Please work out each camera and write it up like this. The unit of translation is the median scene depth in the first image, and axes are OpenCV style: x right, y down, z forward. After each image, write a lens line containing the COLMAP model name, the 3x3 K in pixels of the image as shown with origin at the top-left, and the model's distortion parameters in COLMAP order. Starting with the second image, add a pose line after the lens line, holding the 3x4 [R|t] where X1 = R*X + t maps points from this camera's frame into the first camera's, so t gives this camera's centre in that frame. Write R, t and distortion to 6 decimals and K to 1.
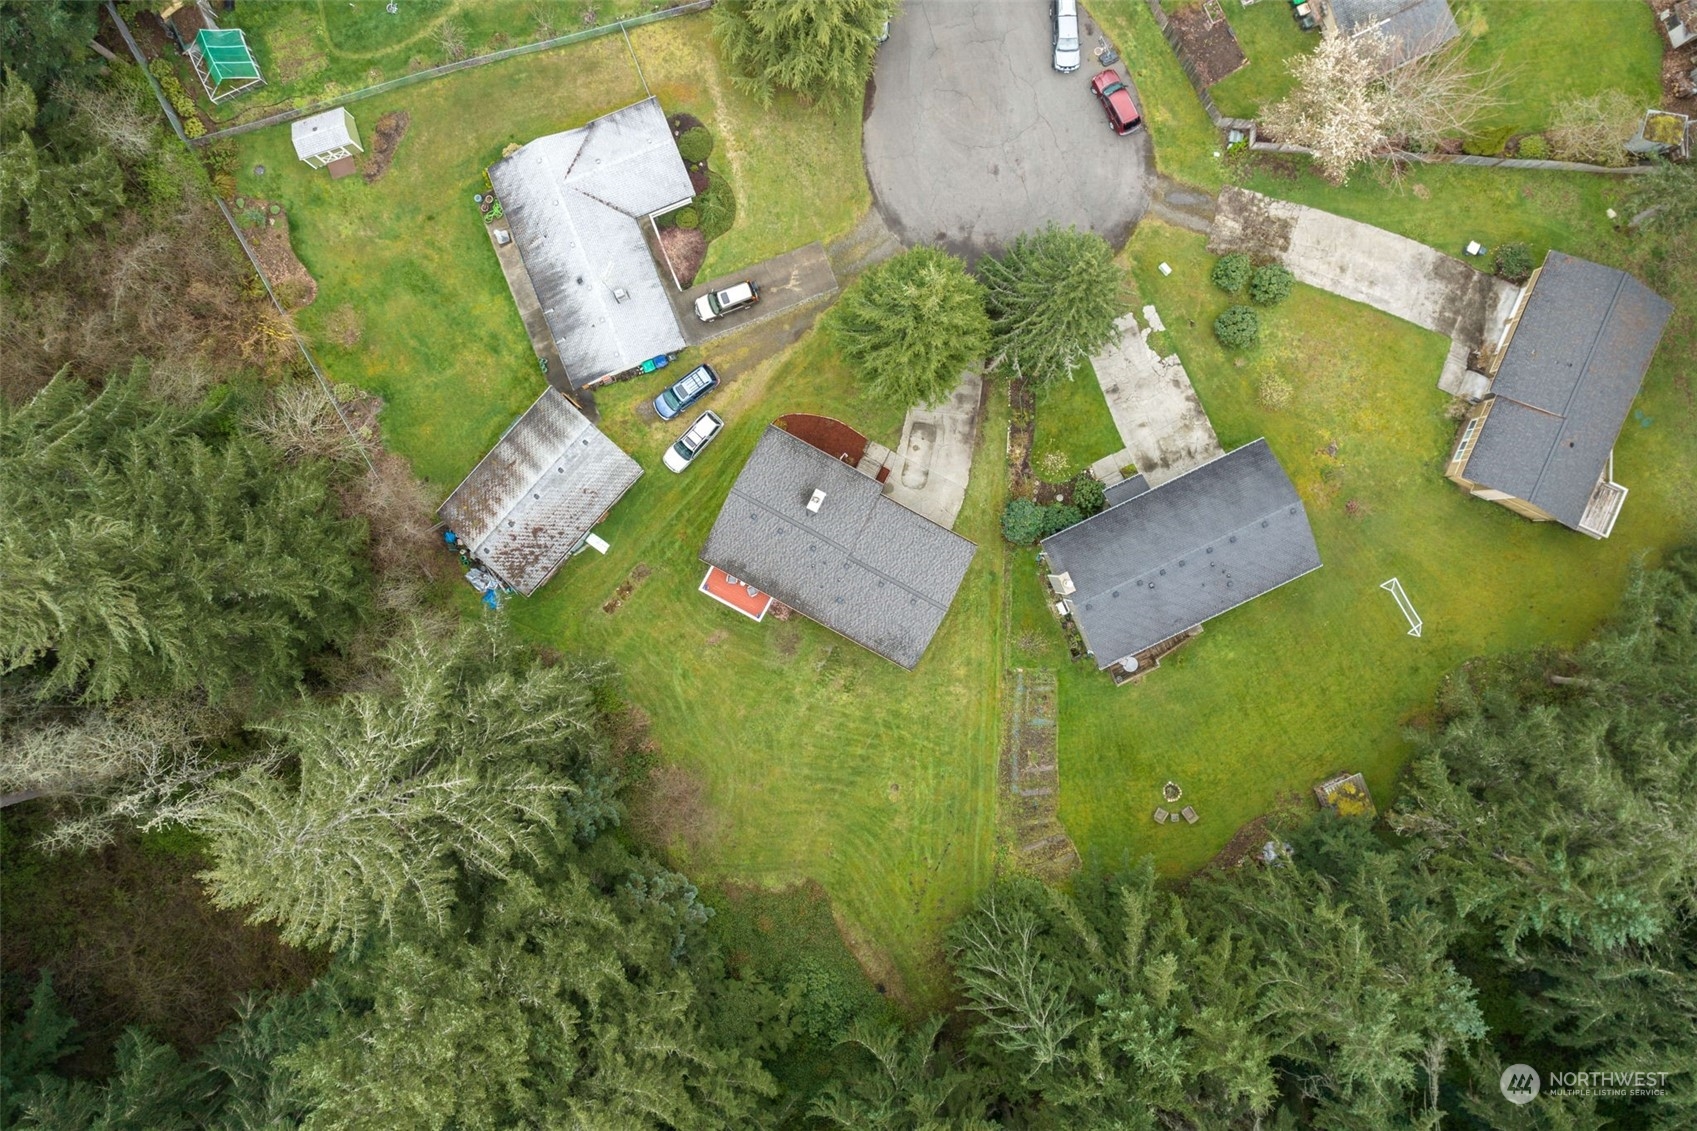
lens RADIAL K [[1194.8, 0, 848.5], [0, 1194.8, 565.5], [0, 0, 1]] dist [-0.043254, -0.003792]
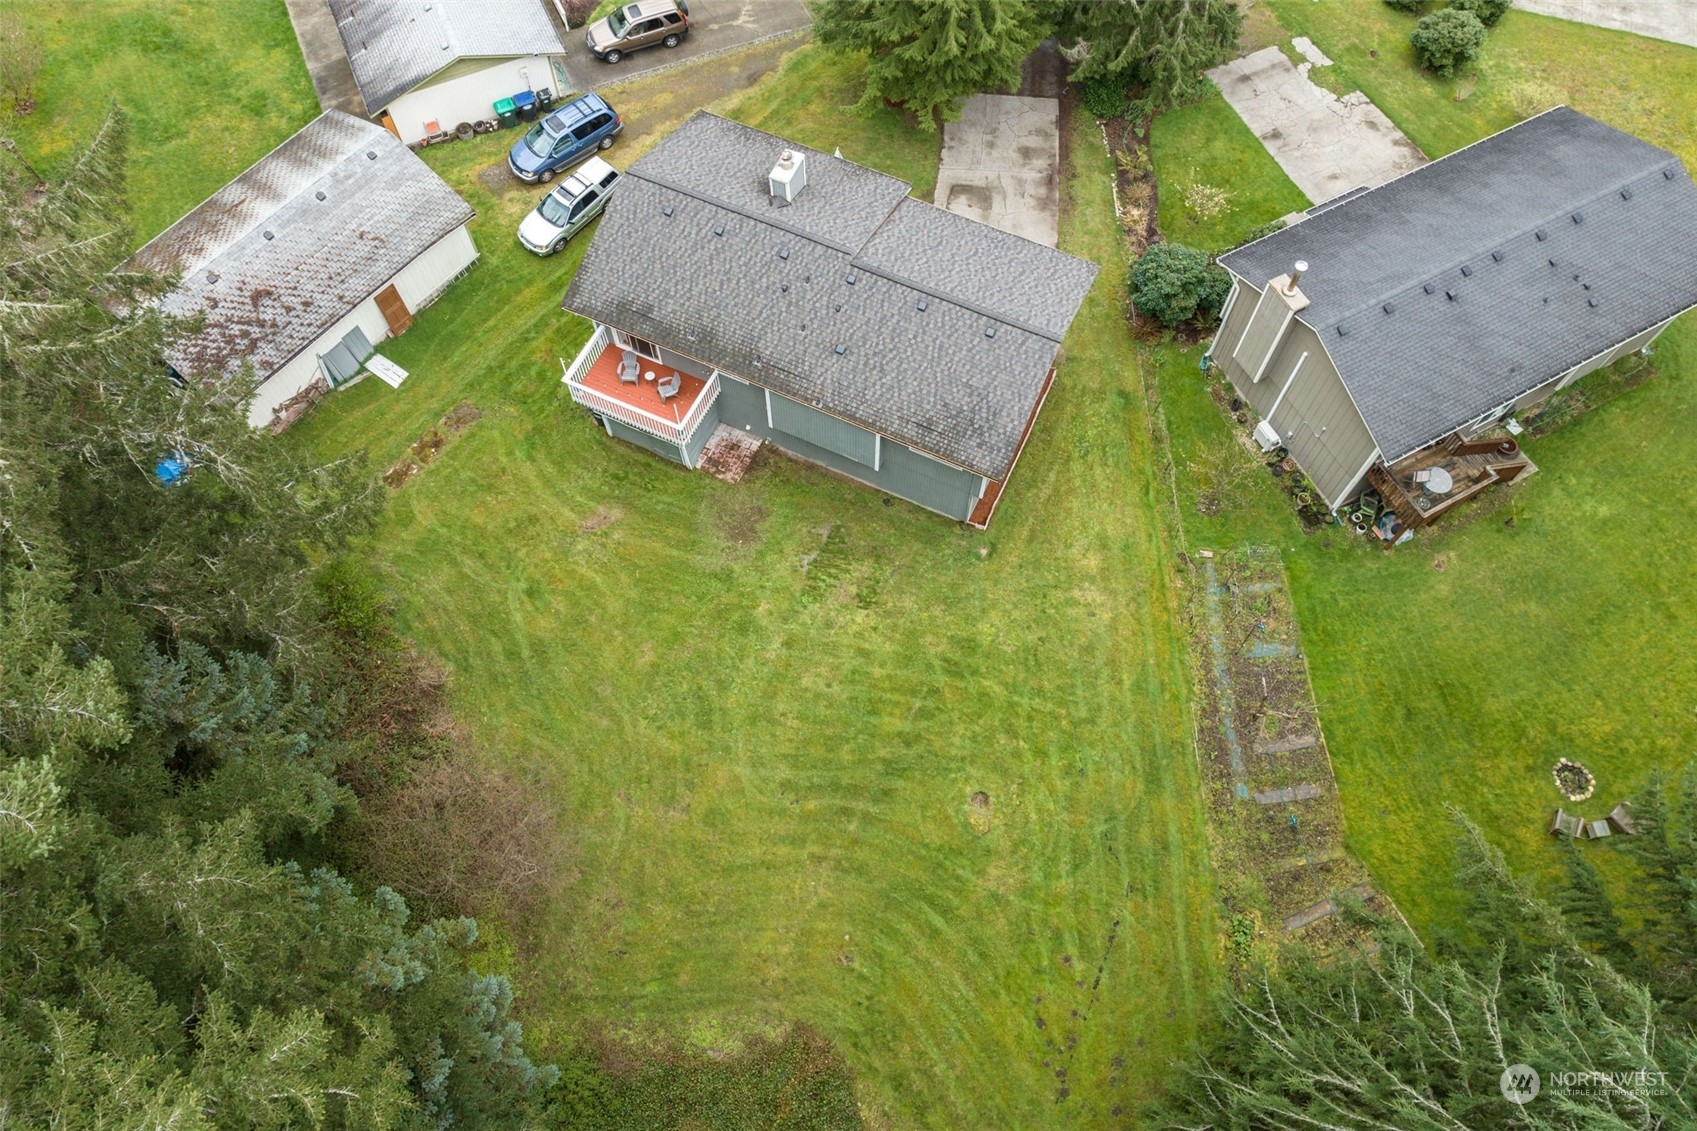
lens RADIAL K [[1194.8, 0, 848.5], [0, 1194.8, 565.5], [0, 0, 1]] dist [-0.043254, -0.003792]
pose [[0.998762, -0.043816, 0.023531, -0.018387], [0.049700, 0.896897, -0.439438, 0.304336], [-0.001851, 0.440064, 0.897964, 0.554975]]
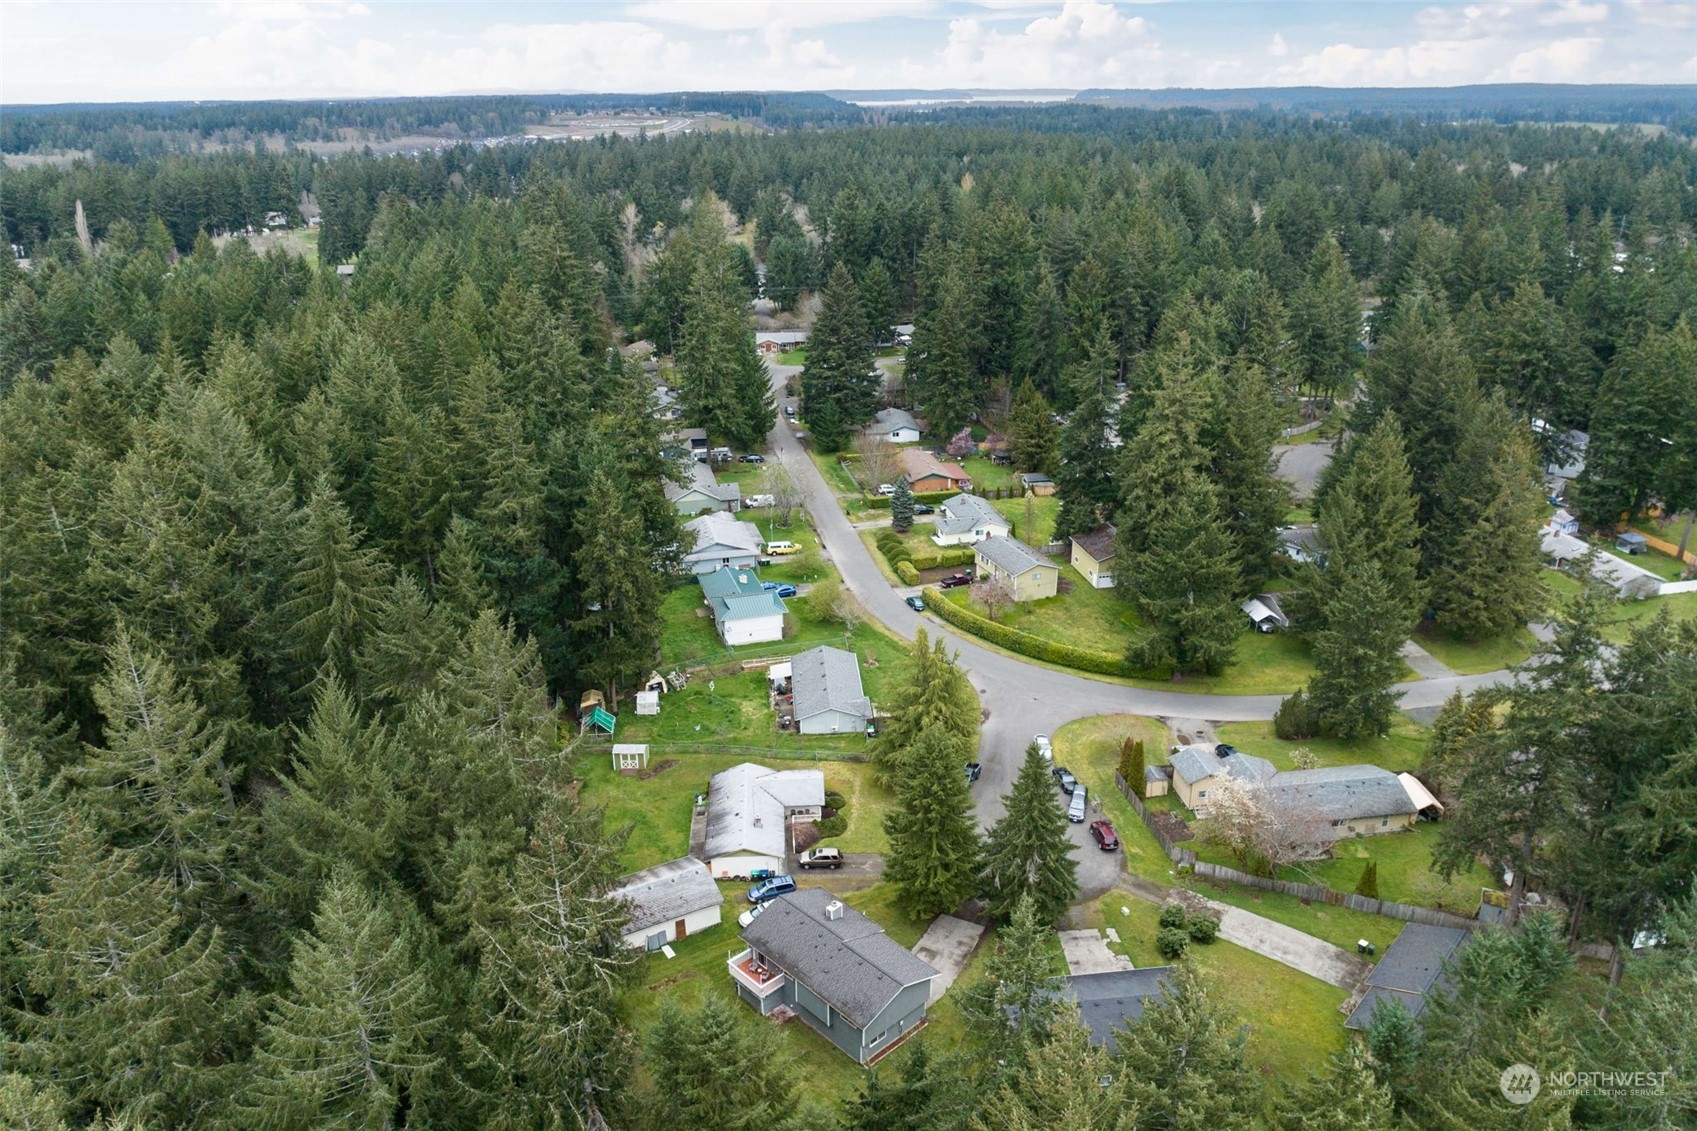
lens RADIAL K [[1194.8, 0, 848.5], [0, 1194.8, 565.5], [0, 0, 1]] dist [-0.043254, -0.003792]
pose [[0.949502, 0.115515, -0.291724, 0.315924], [-0.313760, 0.346295, -0.884101, 0.936510], [-0.001105, 0.930987, 0.365052, 0.114686]]
